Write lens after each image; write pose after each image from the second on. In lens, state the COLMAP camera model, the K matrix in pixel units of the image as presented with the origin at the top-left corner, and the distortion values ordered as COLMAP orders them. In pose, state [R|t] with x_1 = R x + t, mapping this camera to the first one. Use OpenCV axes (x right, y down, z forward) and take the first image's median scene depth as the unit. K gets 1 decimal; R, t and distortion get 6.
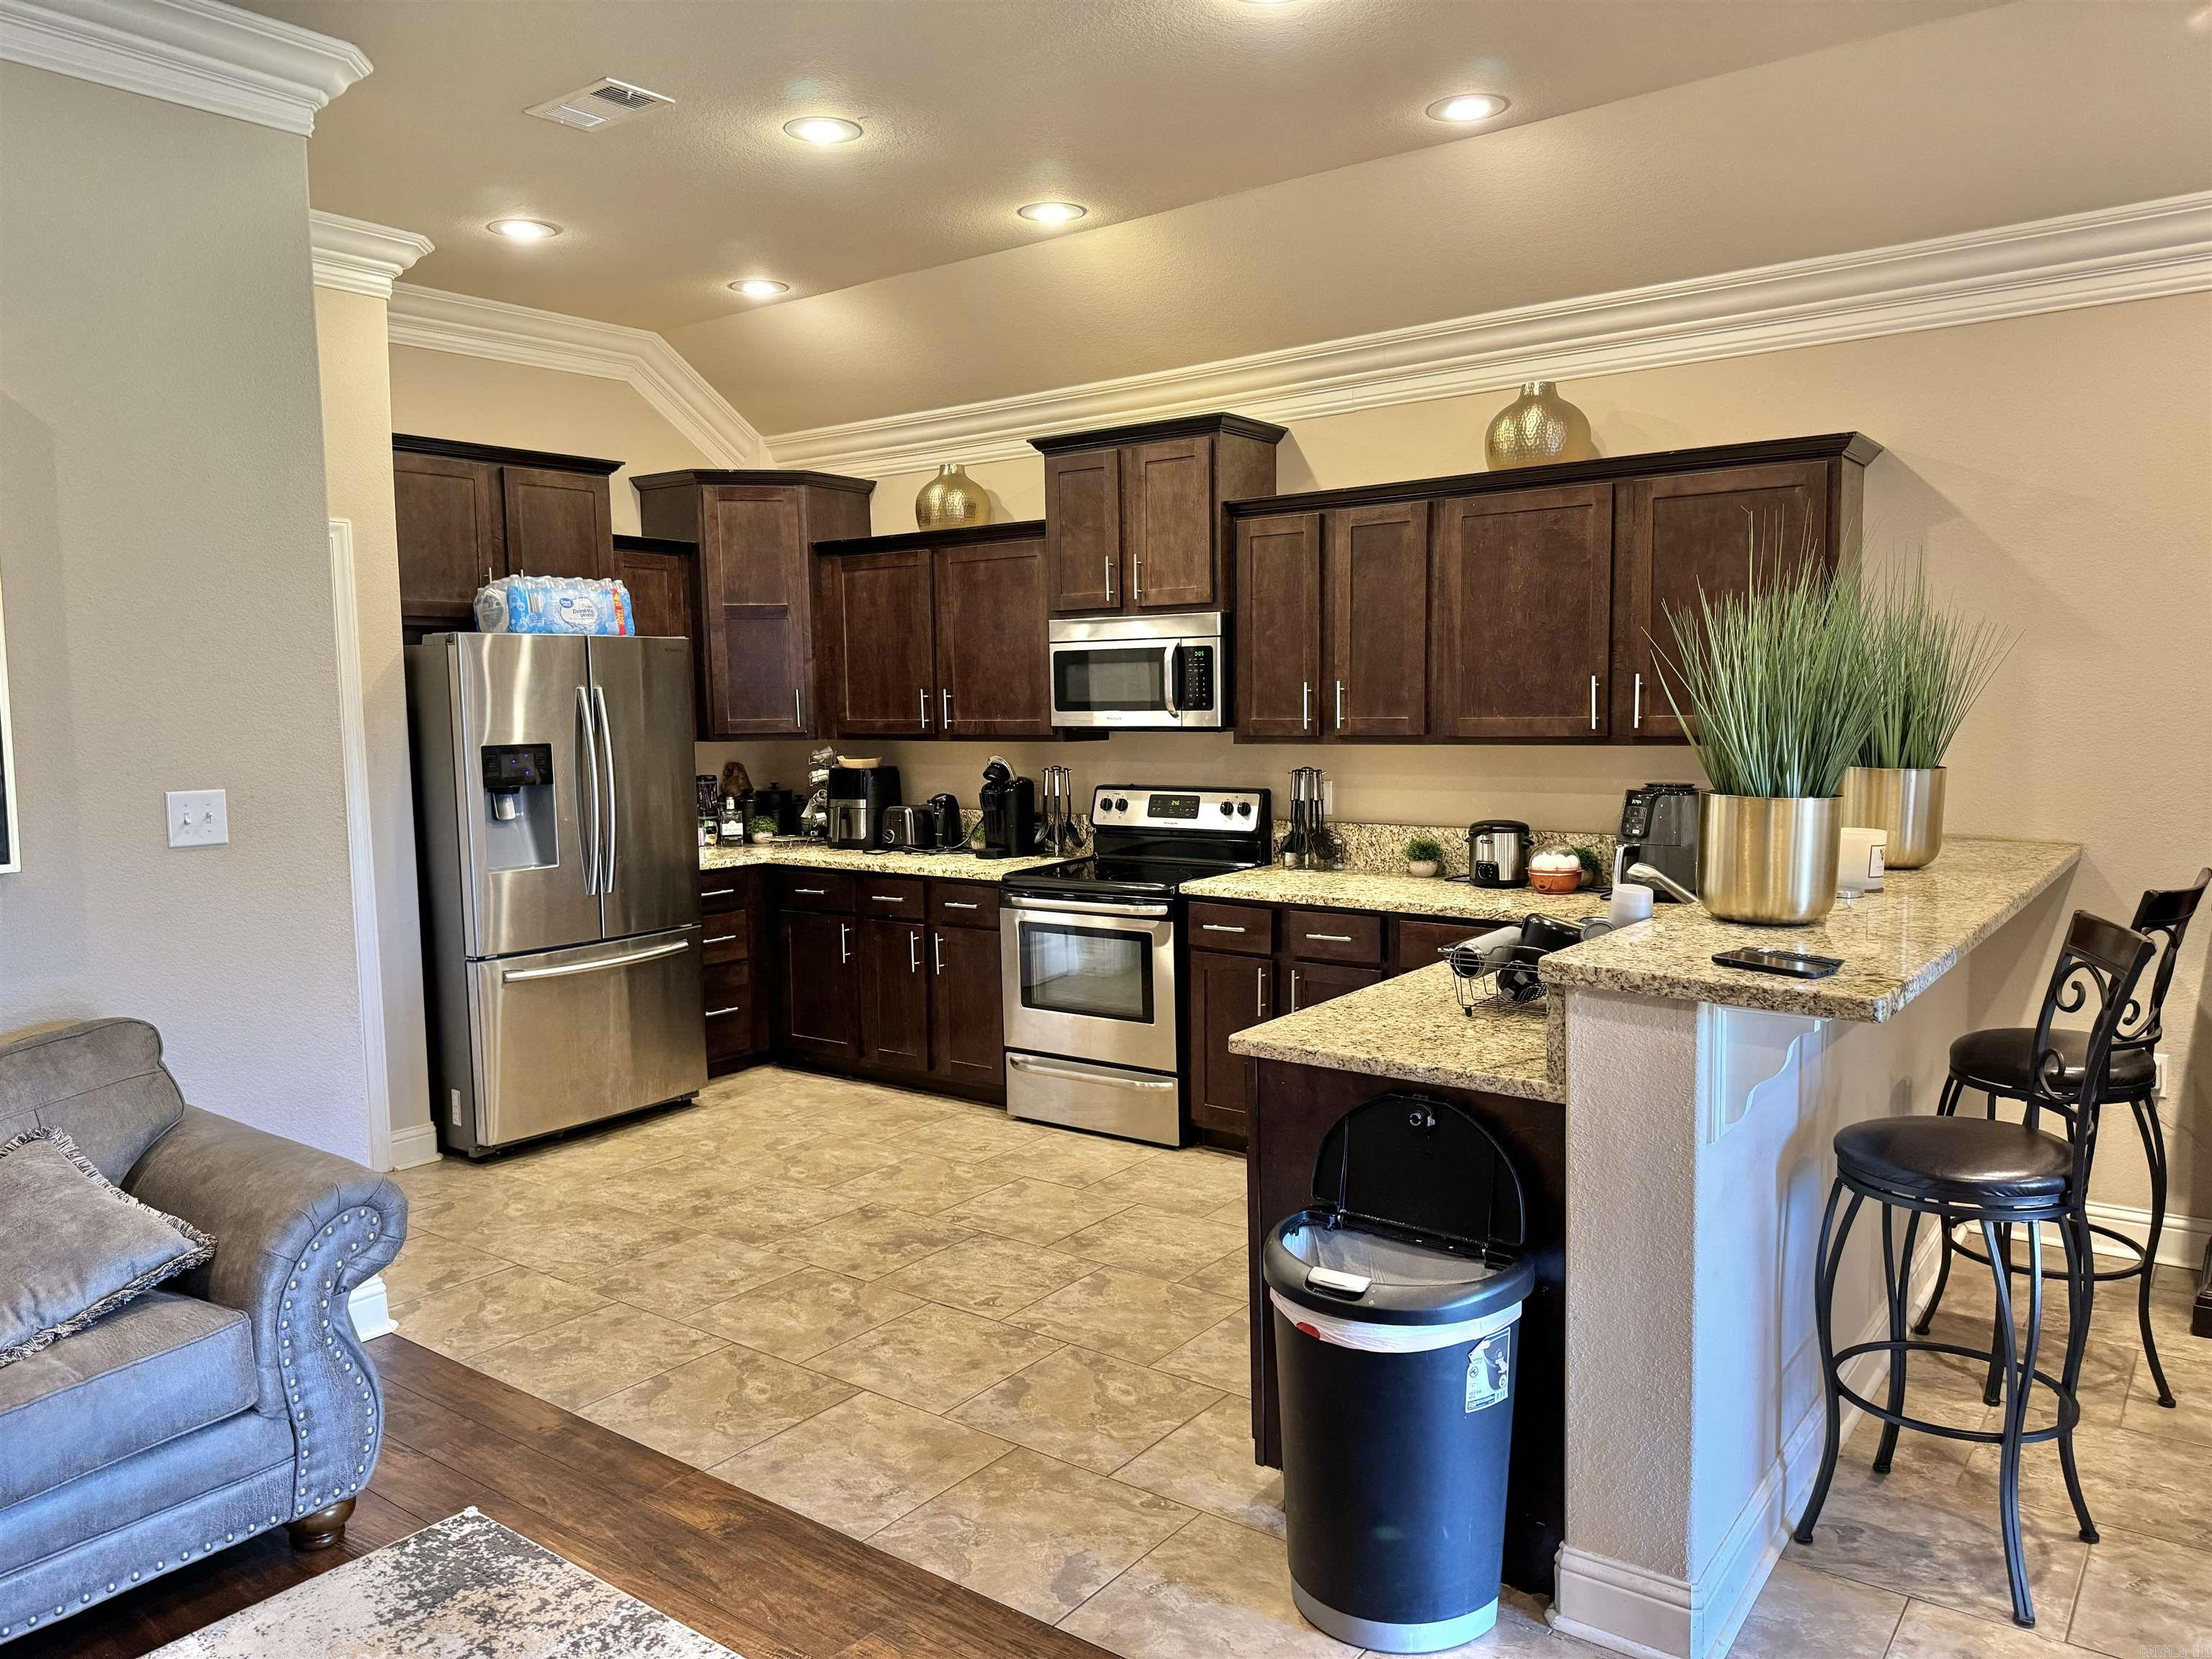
lens RADIAL K [[1554.2, 0, 1106.0], [0, 1554.2, 829.5], [0, 0, 1]] dist [0.162084, -0.261880]
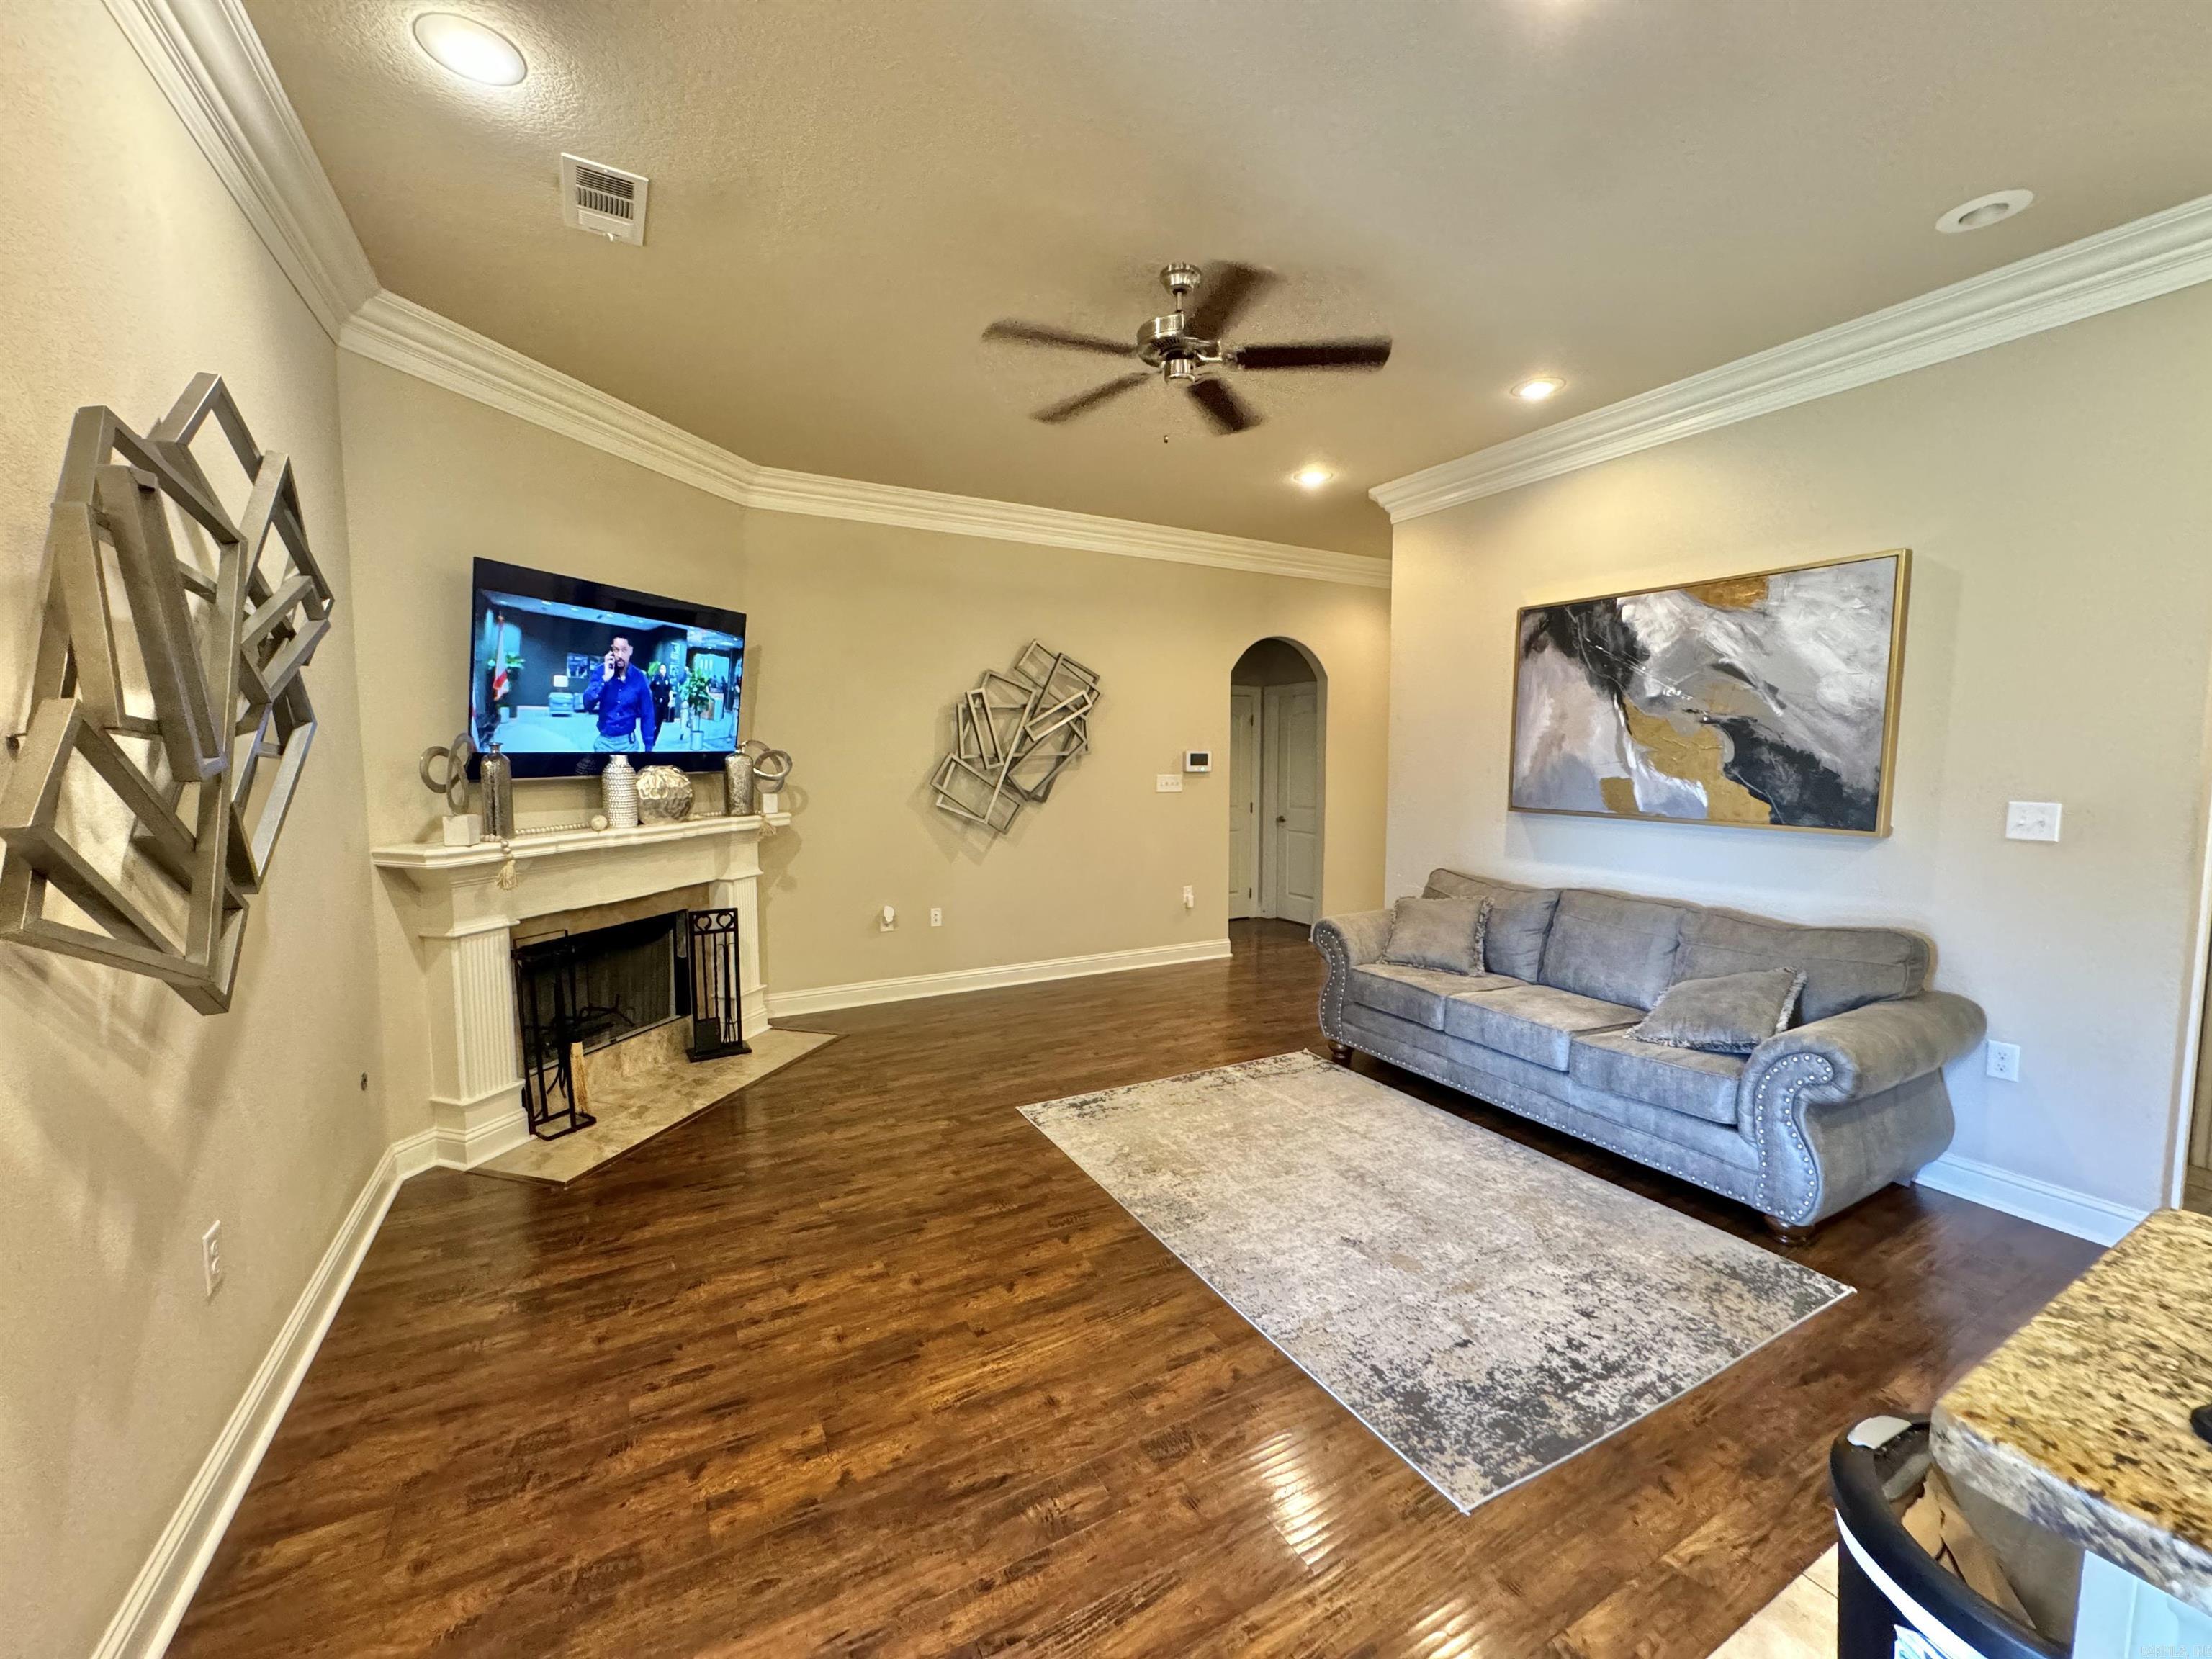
lens RADIAL K [[886.5, 0, 1104.5], [0, 886.5, 825.7], [0, 0, 1]] dist [-0.001668, 0.000618]
pose [[-0.408024, 0.093214, -0.908200, 0.343033], [-0.072607, 0.988310, 0.134056, -0.034158], [0.910079, 0.120640, -0.396487, 0.369094]]
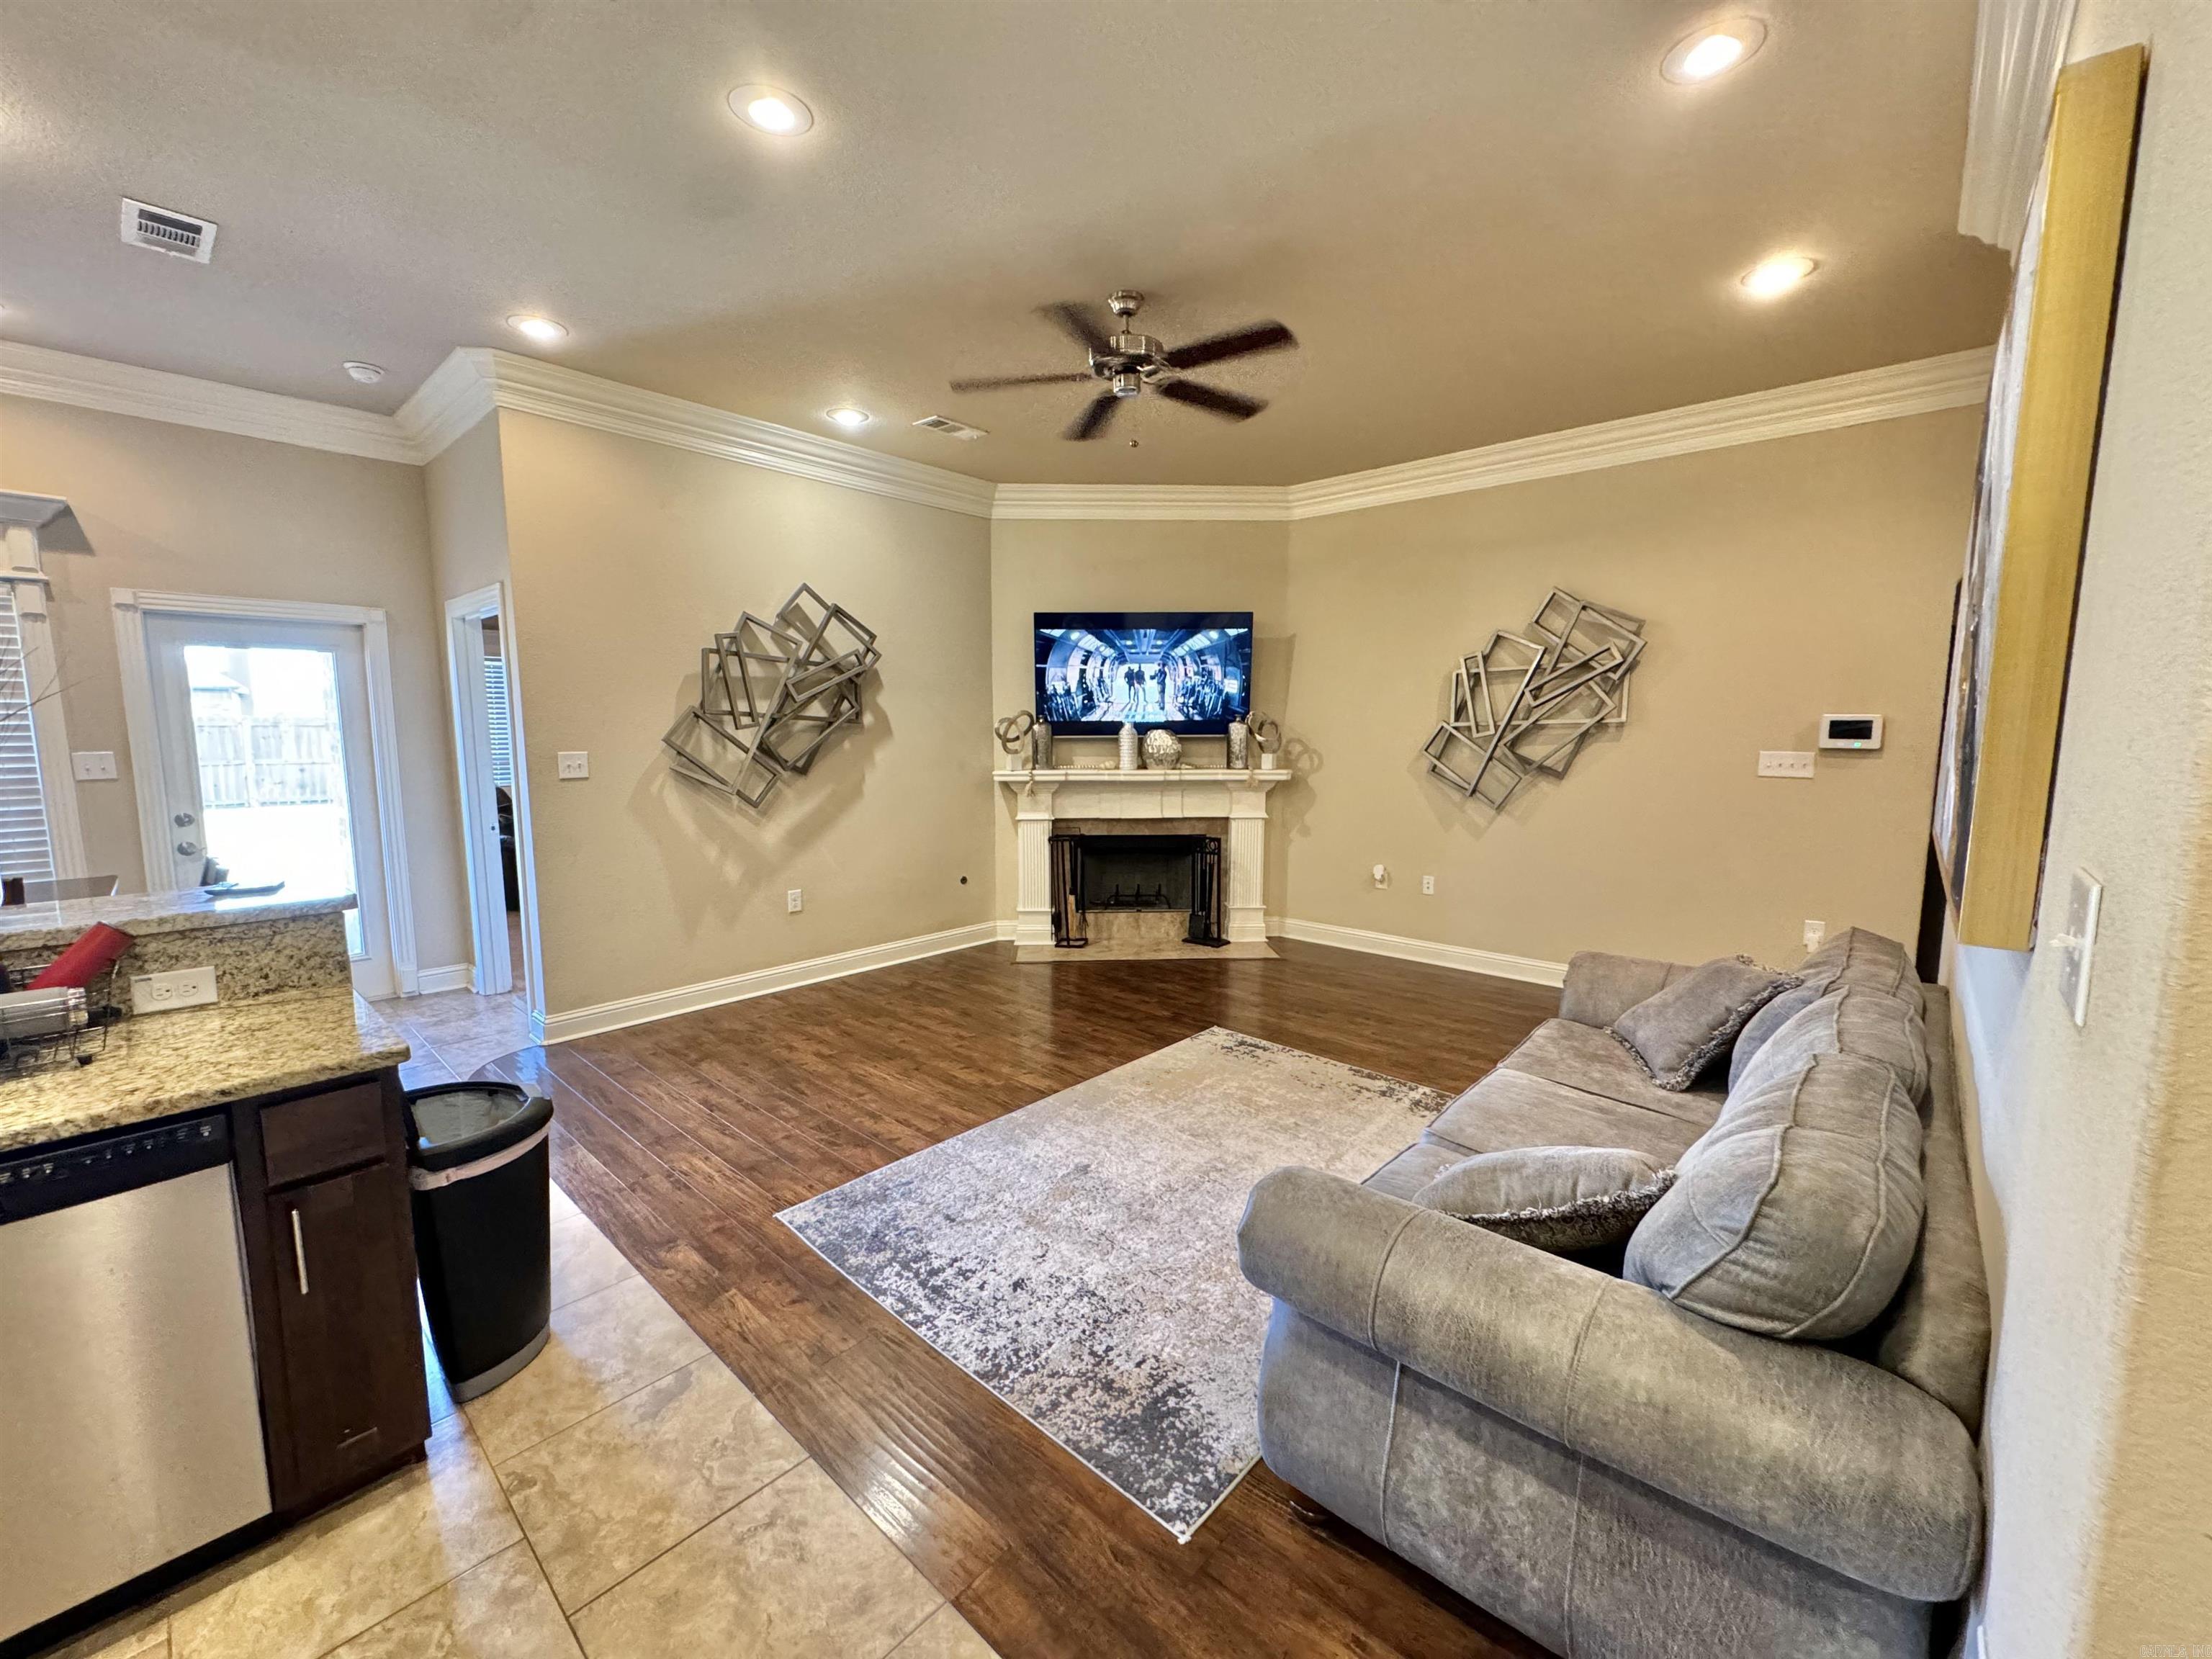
lens RADIAL K [[886.5, 0, 1104.5], [0, 886.5, 825.7], [0, 0, 1]] dist [-0.001668, 0.000618]
pose [[-0.995869, 0.008437, 0.090412, -0.232756], [0.026274, 0.979857, 0.197965, -0.059453], [-0.086921, 0.199523, -0.976030, 0.831769]]
